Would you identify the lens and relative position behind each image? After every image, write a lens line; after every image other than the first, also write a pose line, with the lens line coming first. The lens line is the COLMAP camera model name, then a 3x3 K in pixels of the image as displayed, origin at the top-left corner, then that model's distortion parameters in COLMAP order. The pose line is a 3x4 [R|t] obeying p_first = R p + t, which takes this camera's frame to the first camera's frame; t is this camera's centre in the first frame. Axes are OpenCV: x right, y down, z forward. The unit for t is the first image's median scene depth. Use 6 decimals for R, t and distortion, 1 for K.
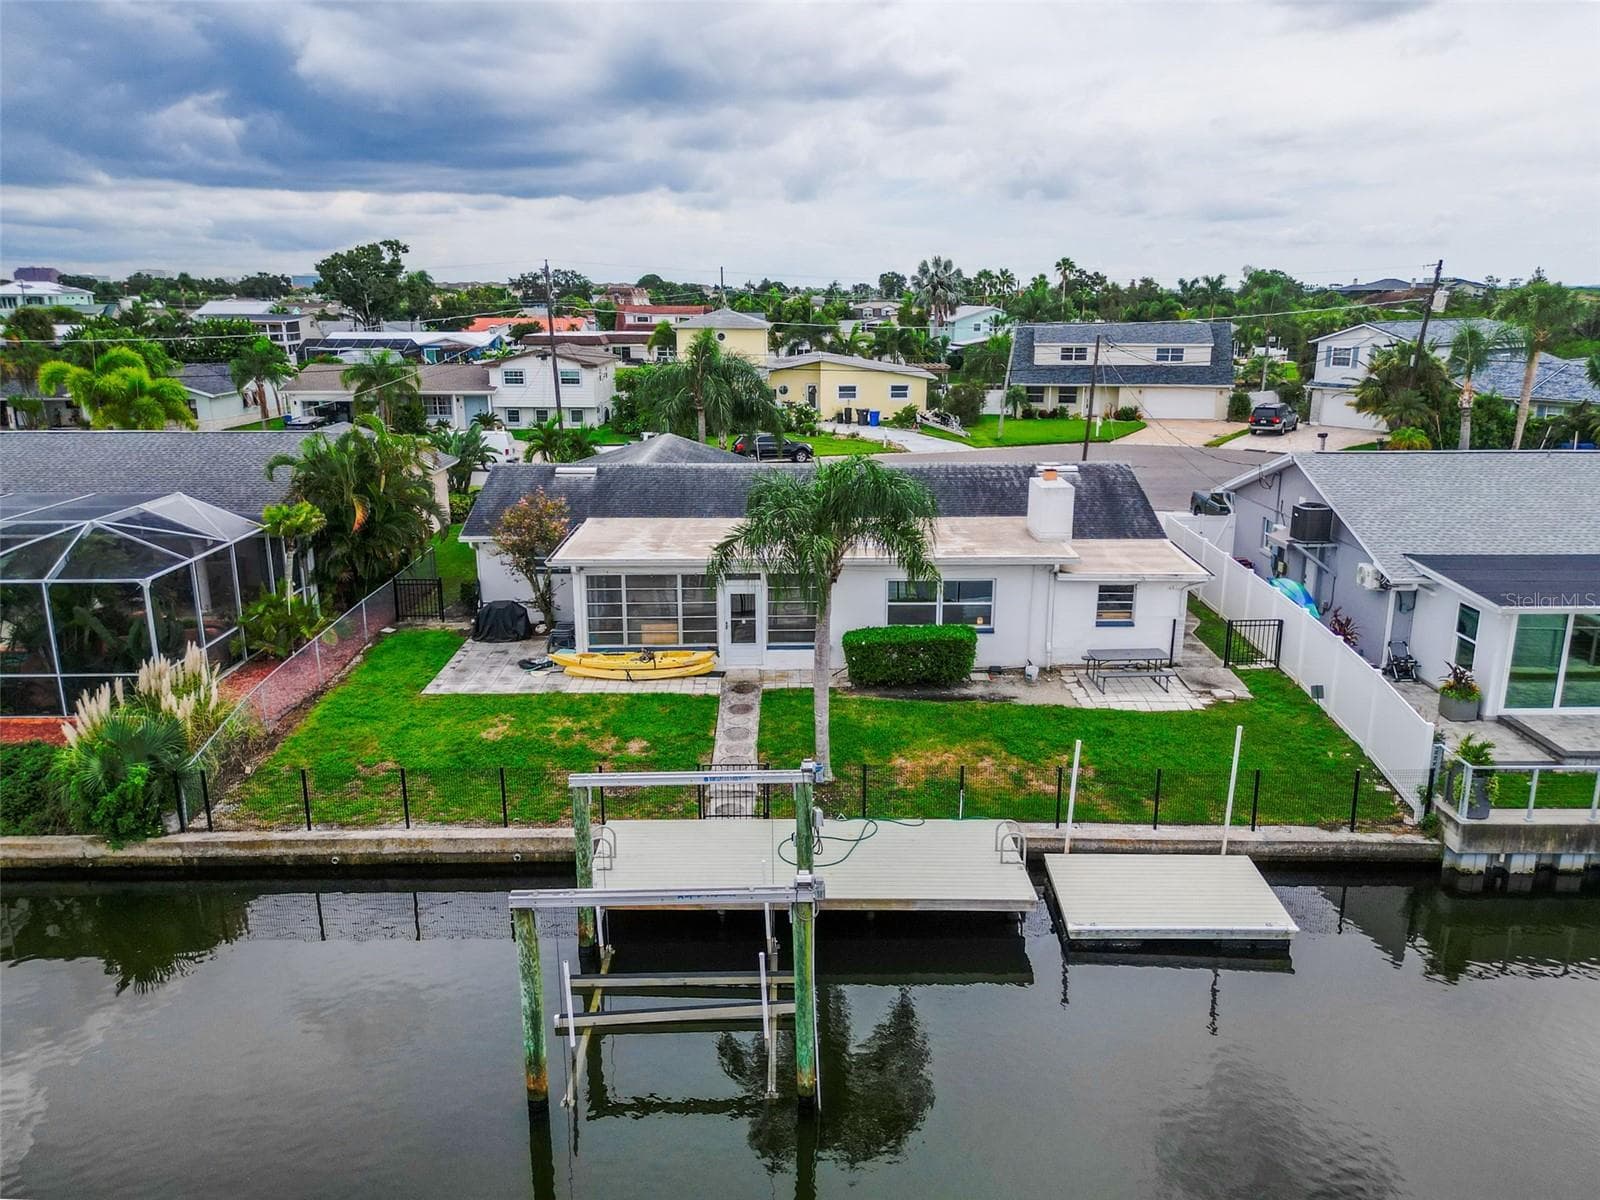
lens RADIAL K [[1165.8, 0, 807.3], [0, 1165.8, 606.3], [0, 0, 1]] dist [0.057142, -0.039864]
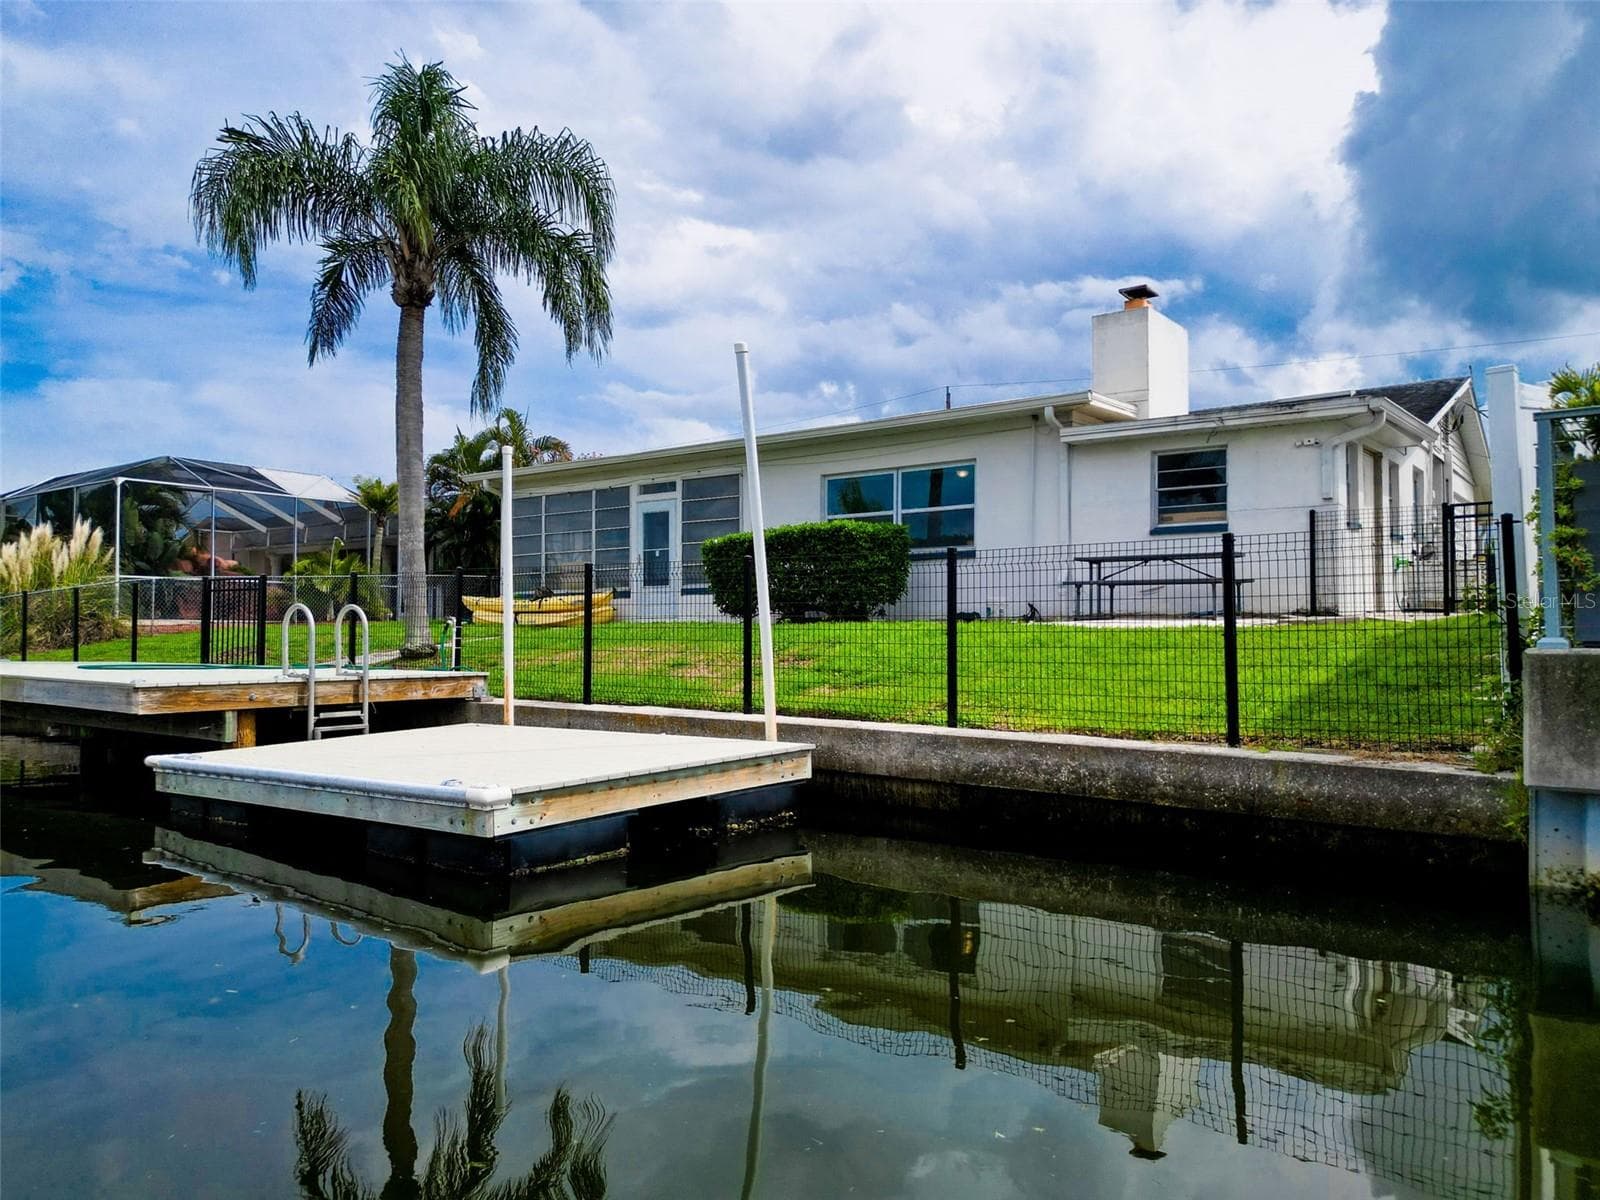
lens RADIAL K [[1165.8, 0, 825.1], [0, 1165.8, 623.5], [0, 0, 1]] dist [0.057142, -0.039864]
pose [[0.798046, -0.004389, -0.602581, 0.448417], [-0.162120, 0.961541, -0.221712, 0.192746], [0.580379, 0.274627, 0.766642, 0.539535]]
